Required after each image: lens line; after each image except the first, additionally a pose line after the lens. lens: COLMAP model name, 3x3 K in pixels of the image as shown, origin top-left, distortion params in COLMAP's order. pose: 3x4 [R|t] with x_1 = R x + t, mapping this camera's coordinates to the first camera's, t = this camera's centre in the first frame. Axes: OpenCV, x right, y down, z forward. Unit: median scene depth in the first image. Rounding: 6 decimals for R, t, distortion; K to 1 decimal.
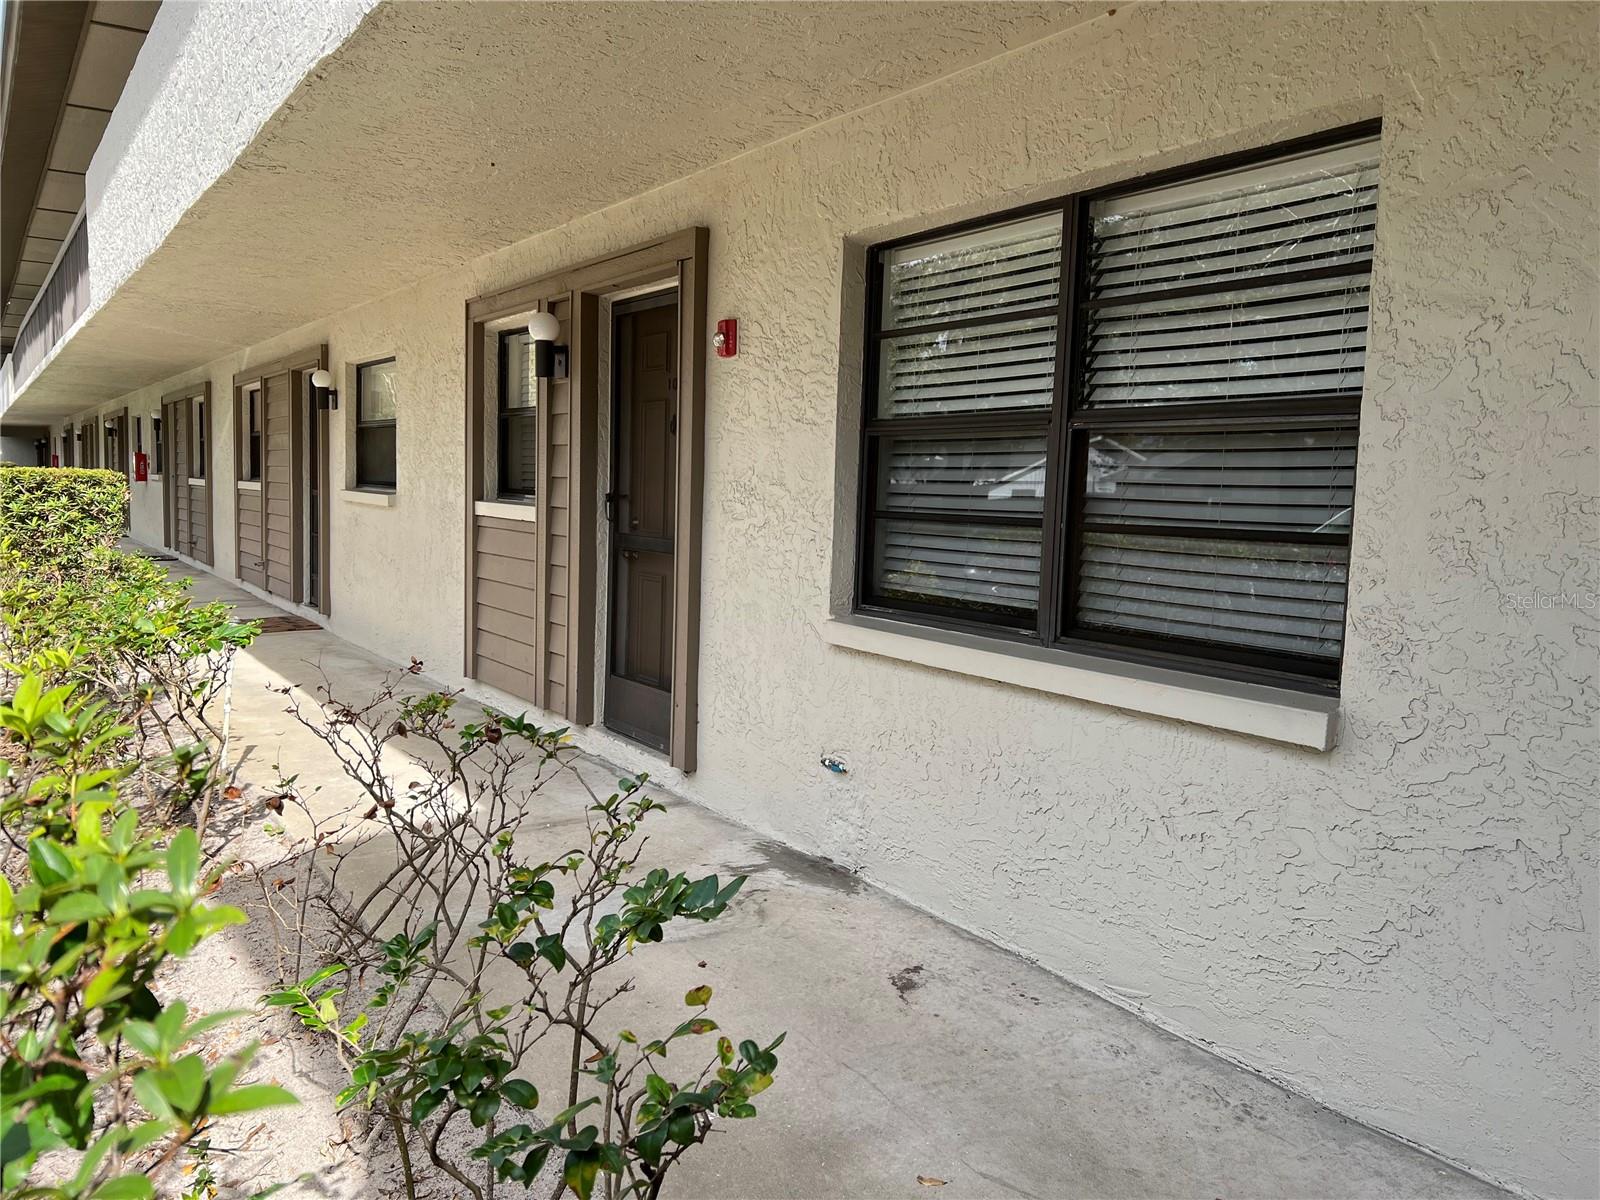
lens RADIAL K [[1206.6, 0, 799.3], [0, 1206.6, 602.0], [0, 0, 1]] dist [0.023031, -0.015426]
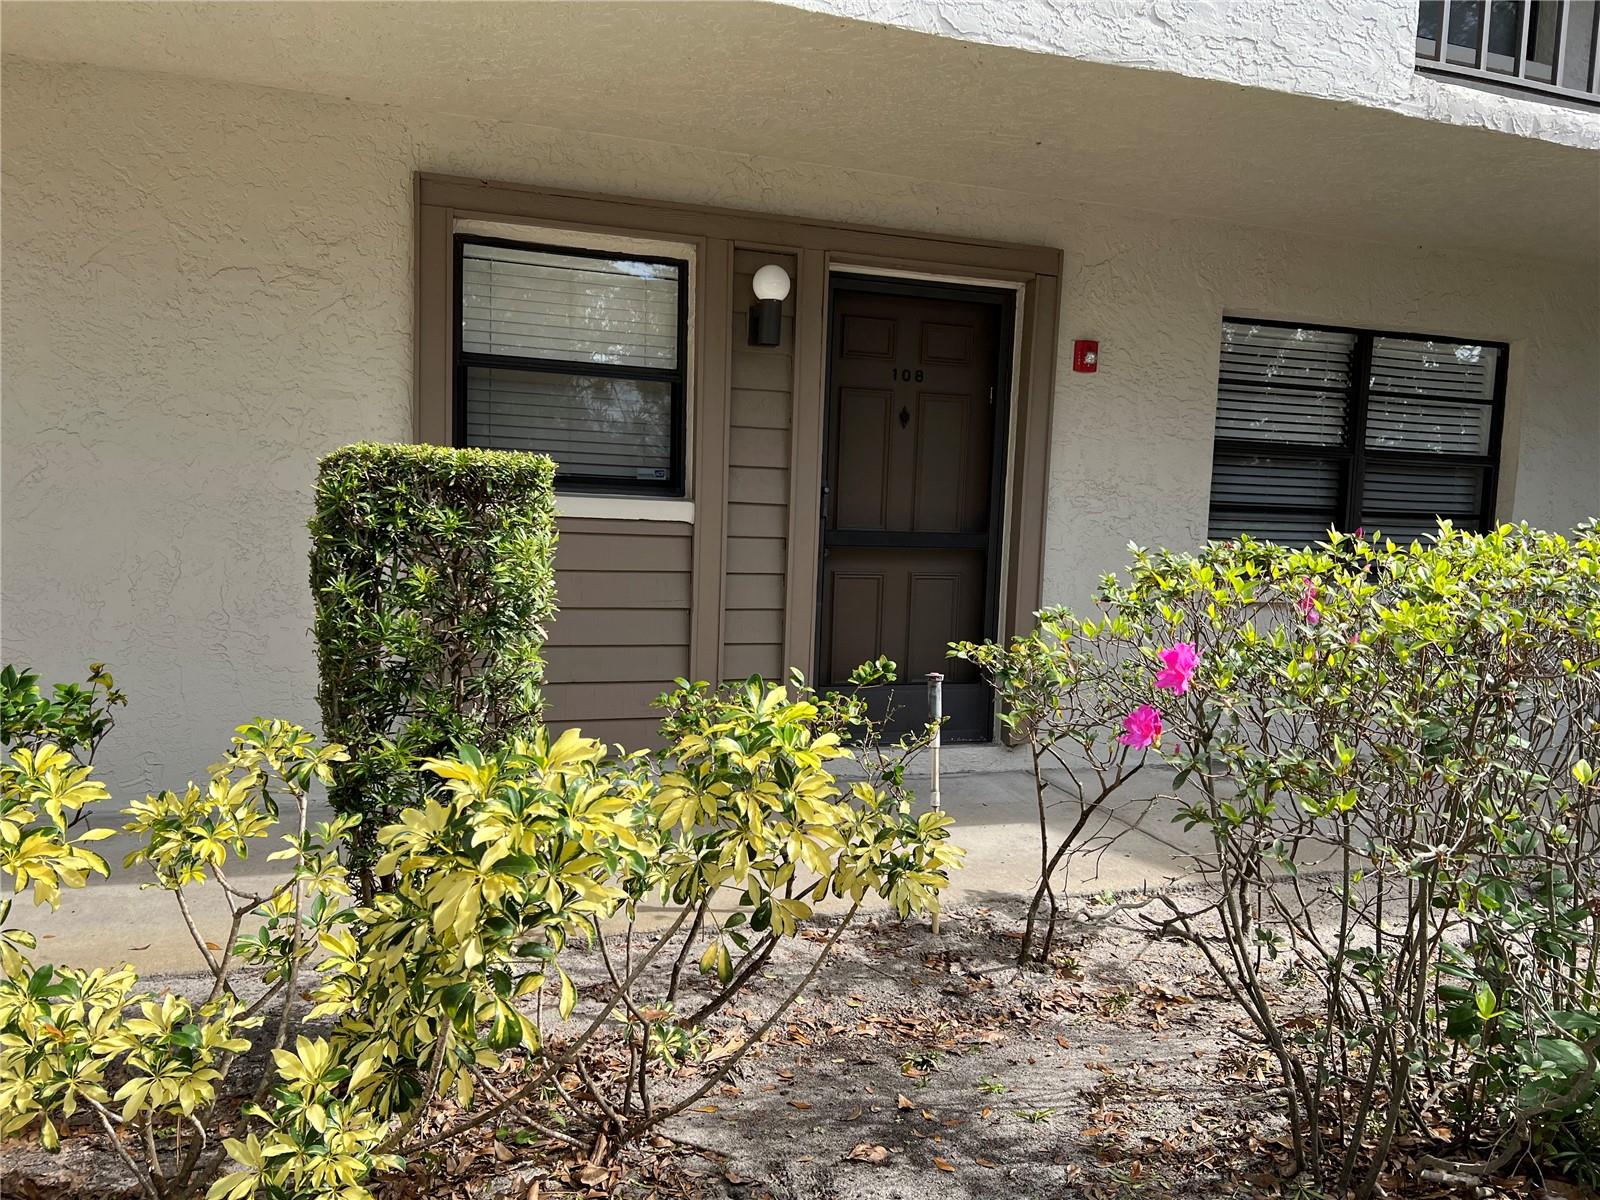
lens RADIAL K [[1206.6, 0, 799.7], [0, 1206.6, 600.3], [0, 0, 1]] dist [0.023031, -0.015426]
pose [[0.250741, -0.099032, 0.962975, -1.392162], [0.065803, 0.994196, 0.085109, -0.113209], [-0.965815, 0.042026, 0.255802, 1.077552]]
